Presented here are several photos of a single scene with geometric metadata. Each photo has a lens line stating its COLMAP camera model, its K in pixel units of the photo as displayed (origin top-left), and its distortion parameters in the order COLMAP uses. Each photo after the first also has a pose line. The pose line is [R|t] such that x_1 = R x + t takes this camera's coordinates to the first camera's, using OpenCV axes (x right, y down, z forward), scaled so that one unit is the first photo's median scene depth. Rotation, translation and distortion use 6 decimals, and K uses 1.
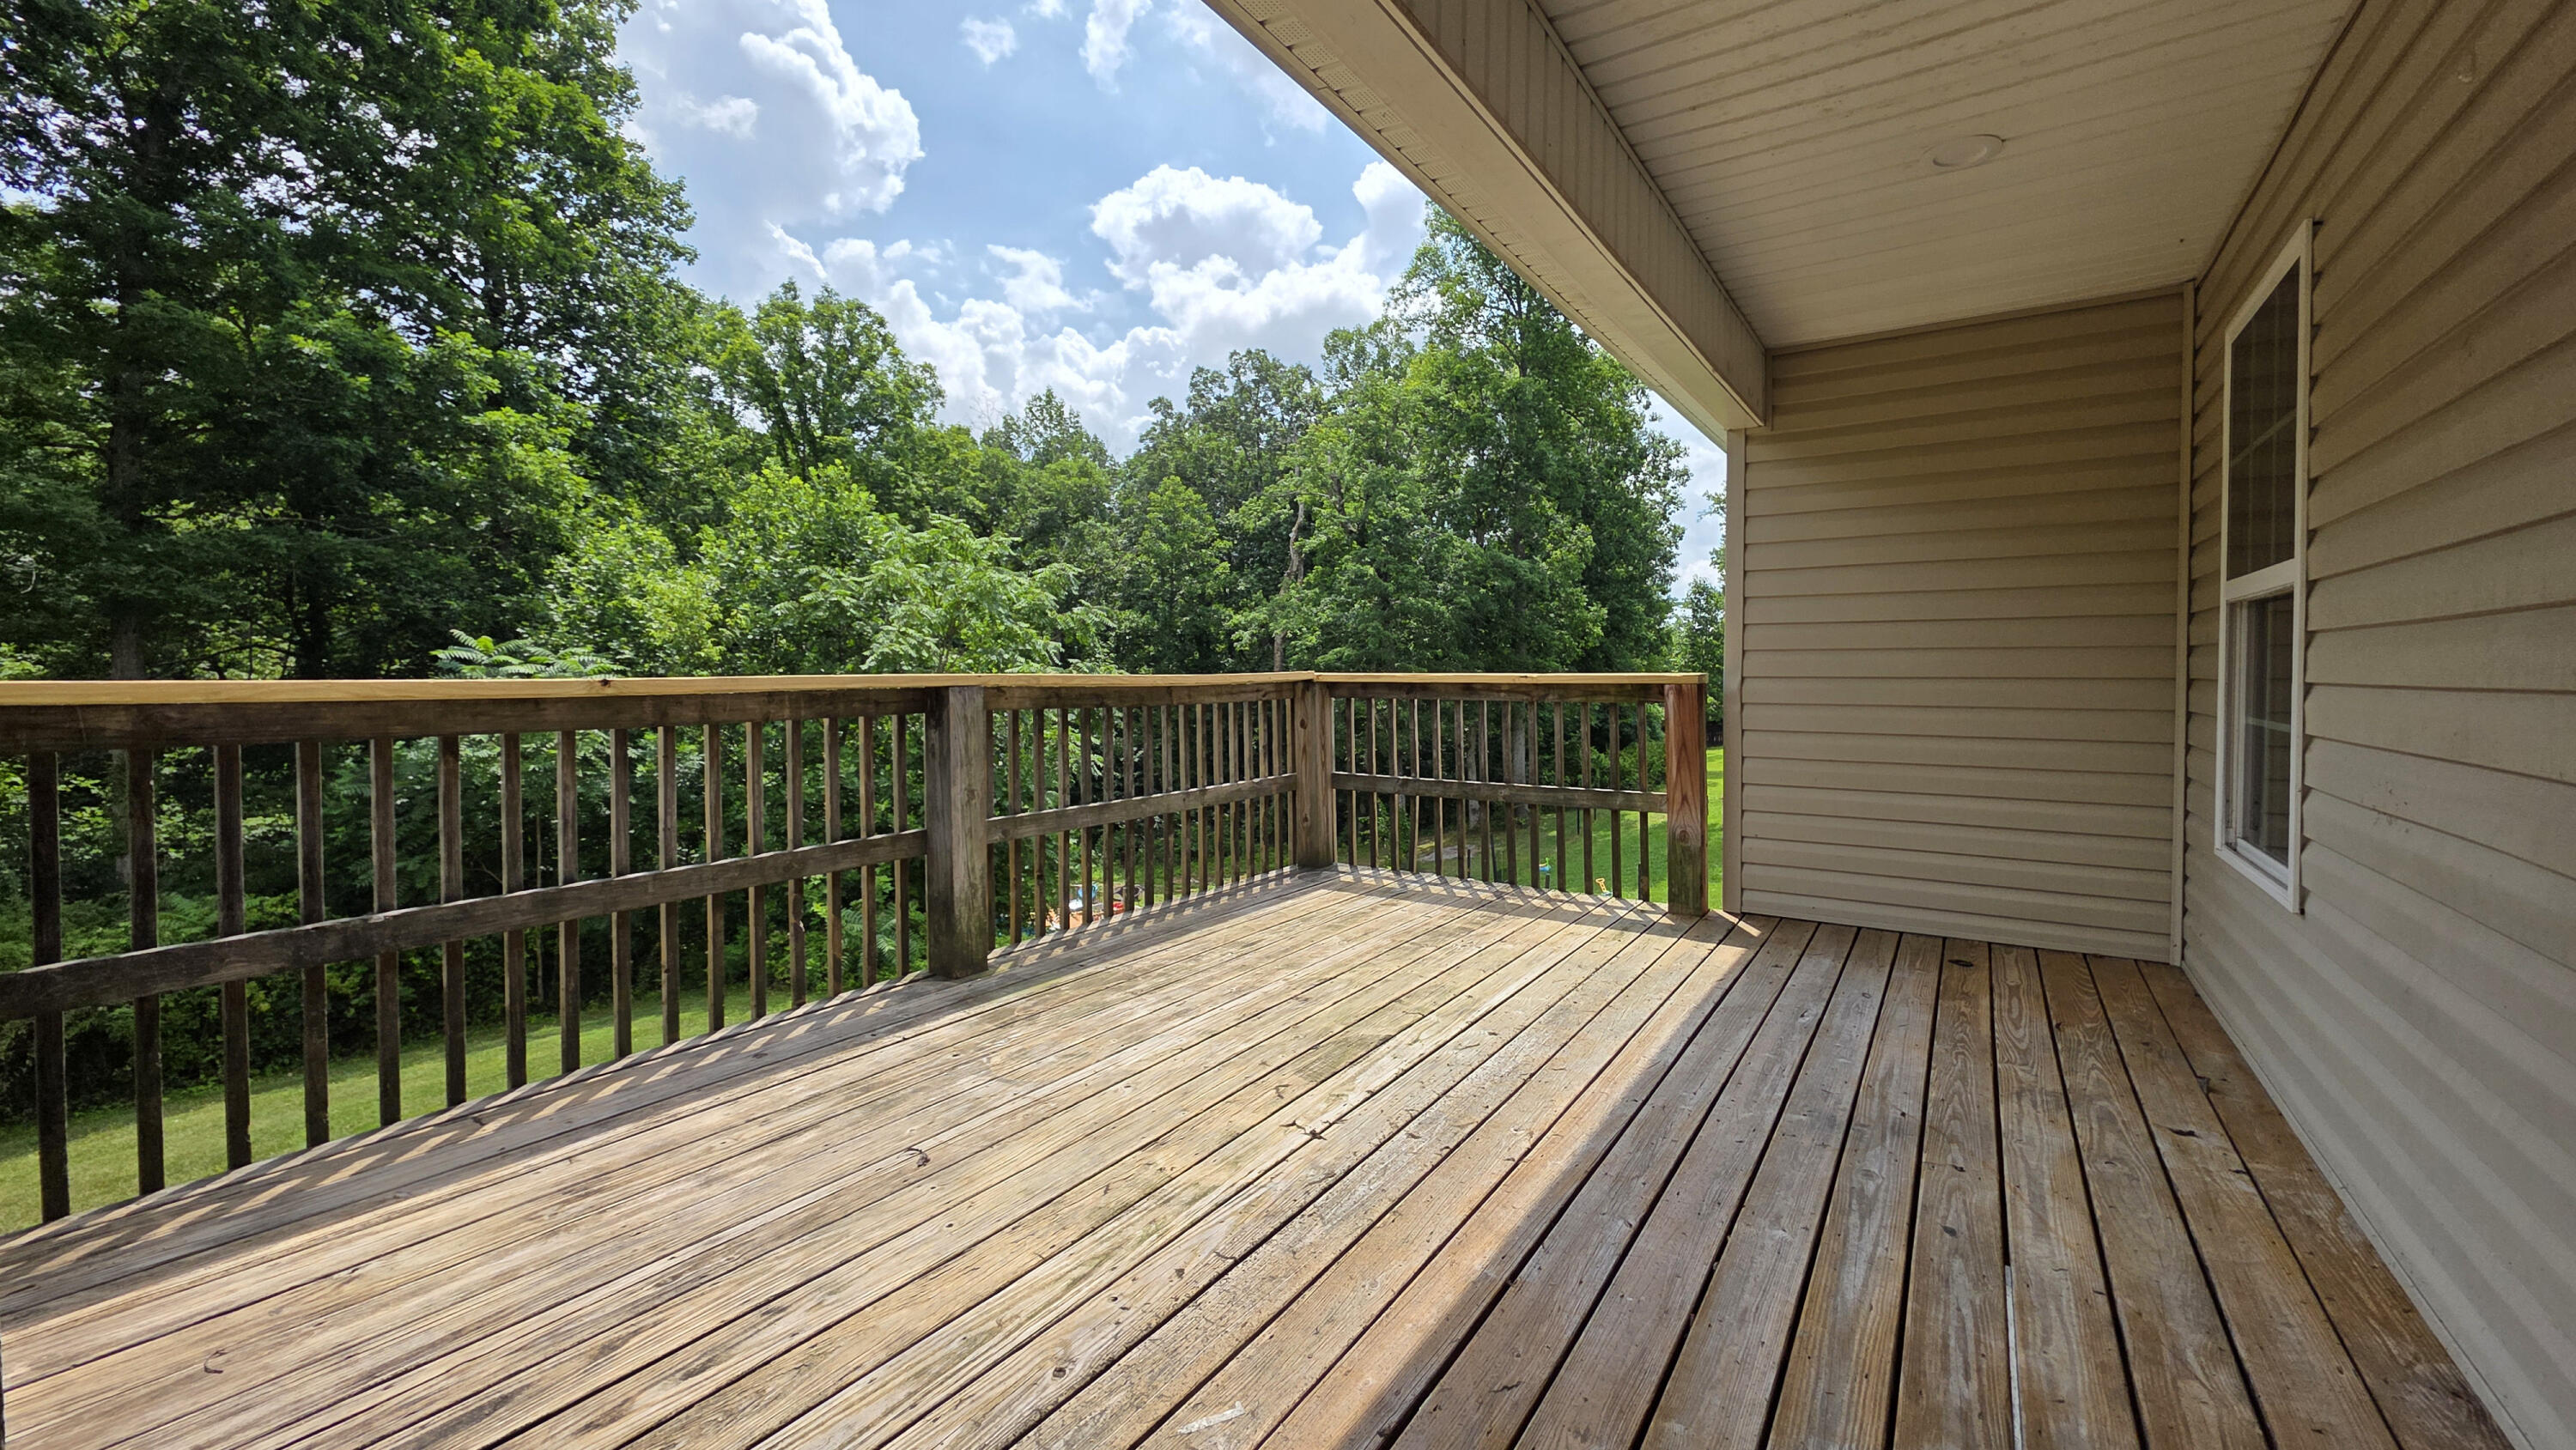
lens RADIAL K [[1016.7, 0, 1290.0], [0, 1016.7, 697.6], [0, 0, 1]] dist [0.000095, 0.000030]
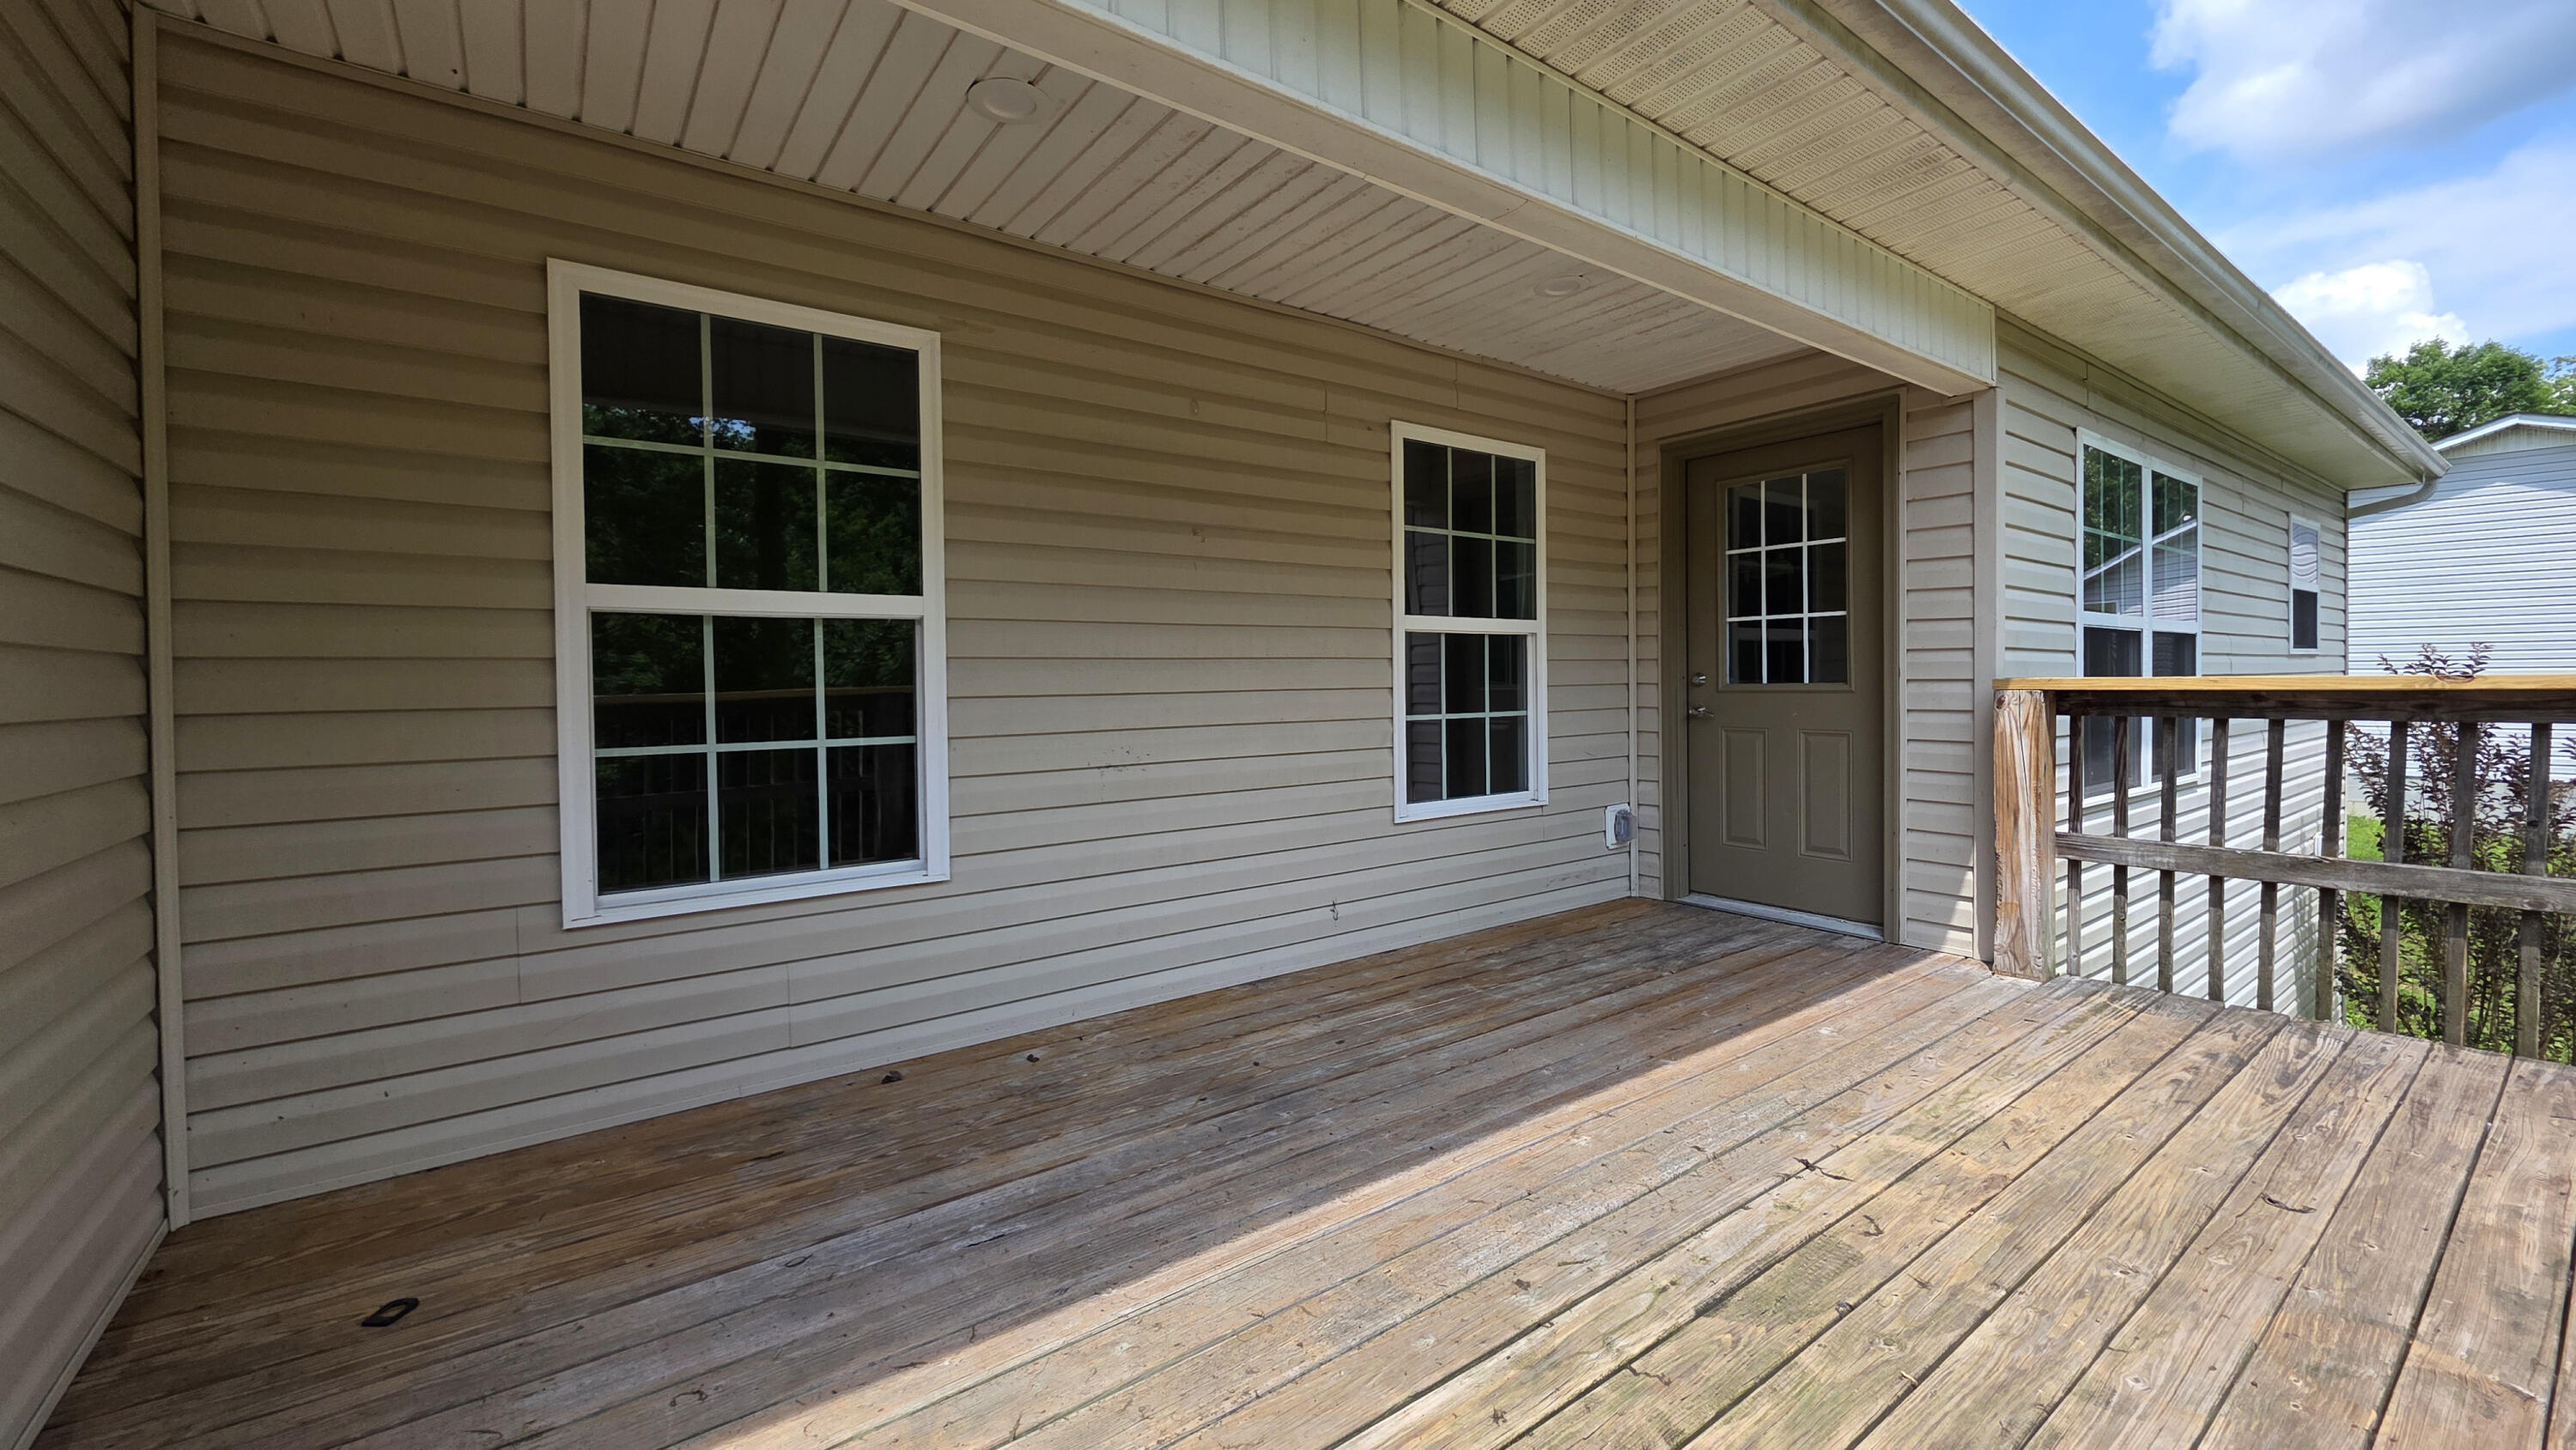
lens RADIAL K [[1016.7, 0, 1290.0], [0, 1016.7, 697.6], [0, 0, 1]] dist [0.000095, 0.000030]
pose [[-0.941353, 0.008598, 0.337313, 0.164534], [0.023099, 0.998972, 0.038999, -0.058237], [-0.336631, 0.044503, -0.940584, 2.136102]]
